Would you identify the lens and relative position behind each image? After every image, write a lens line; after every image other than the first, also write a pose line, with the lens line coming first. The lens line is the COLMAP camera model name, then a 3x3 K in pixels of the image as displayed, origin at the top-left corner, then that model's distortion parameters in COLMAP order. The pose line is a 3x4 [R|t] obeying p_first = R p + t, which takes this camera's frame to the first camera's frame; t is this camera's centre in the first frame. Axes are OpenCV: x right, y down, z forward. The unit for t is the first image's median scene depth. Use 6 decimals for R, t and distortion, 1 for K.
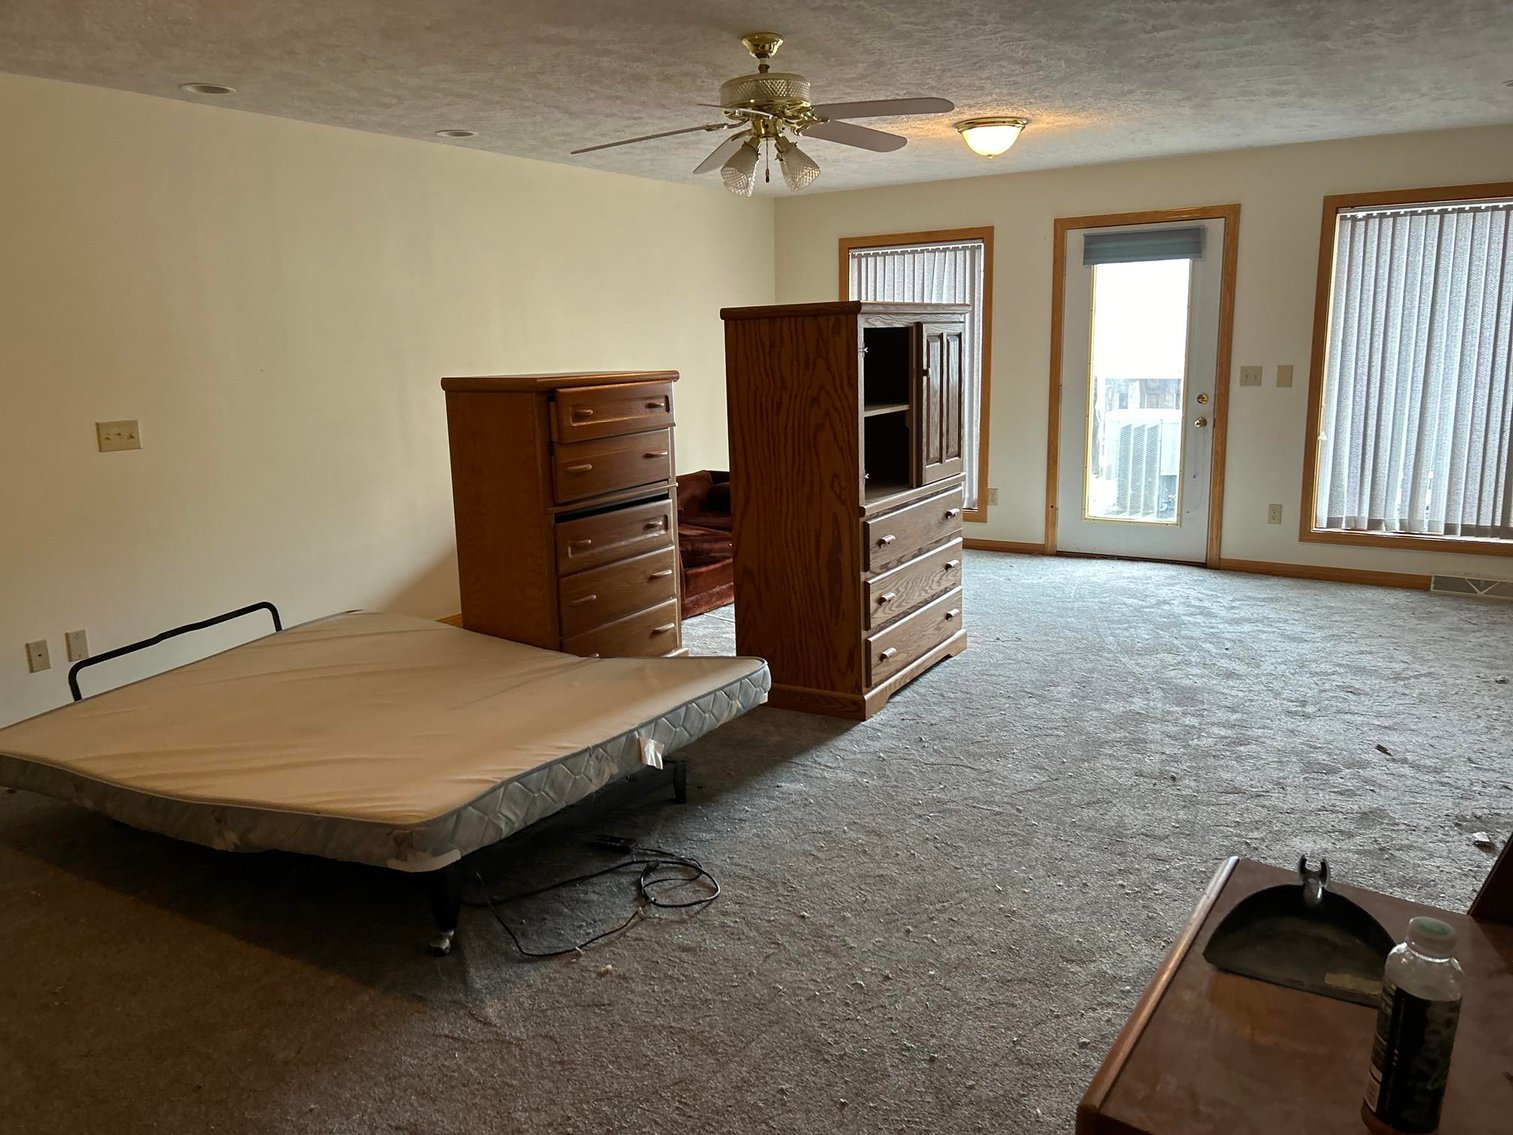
lens RADIAL K [[1141.8, 0, 754.3], [0, 1141.8, 564.9], [0, 0, 1]] dist [0.038710, -0.039184]
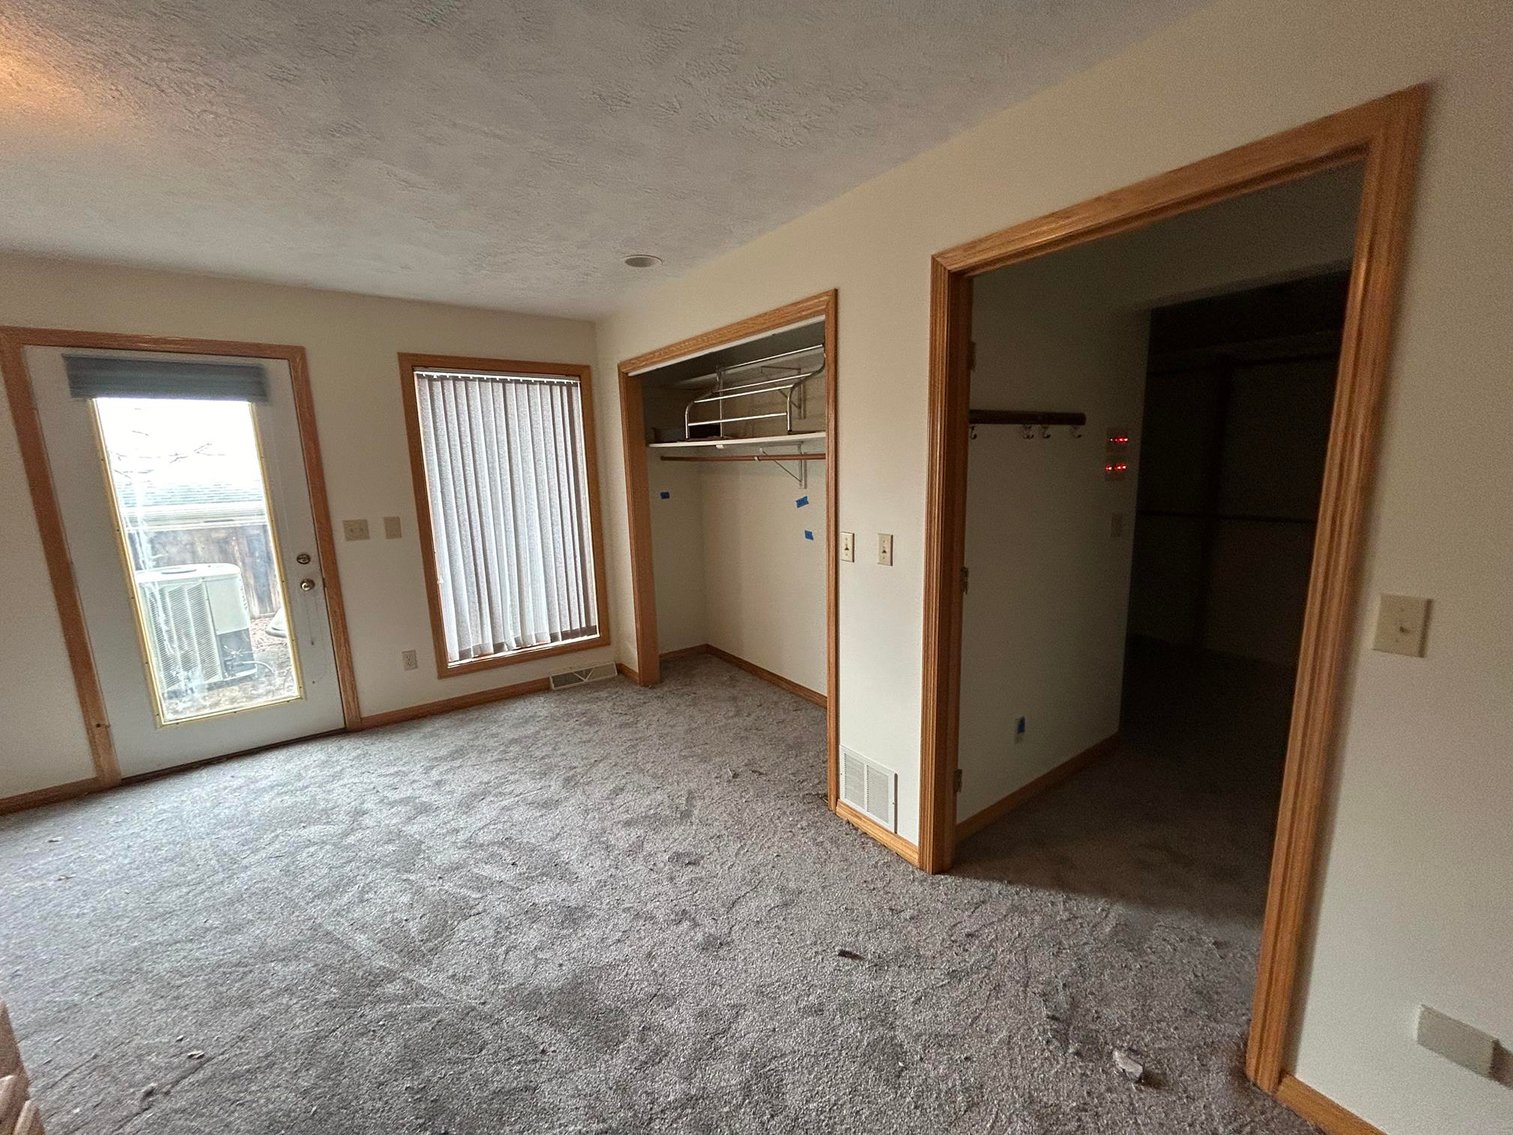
lens RADIAL K [[614.1, 0, 755.7], [0, 614.1, 572.0], [0, 0, 1]] dist [-0.001507, -0.000387]
pose [[0.372343, -0.150445, 0.915820, 0.085929], [0.197544, 0.977009, 0.080181, -0.111463], [-0.906828, 0.151060, 0.393503, 0.531117]]
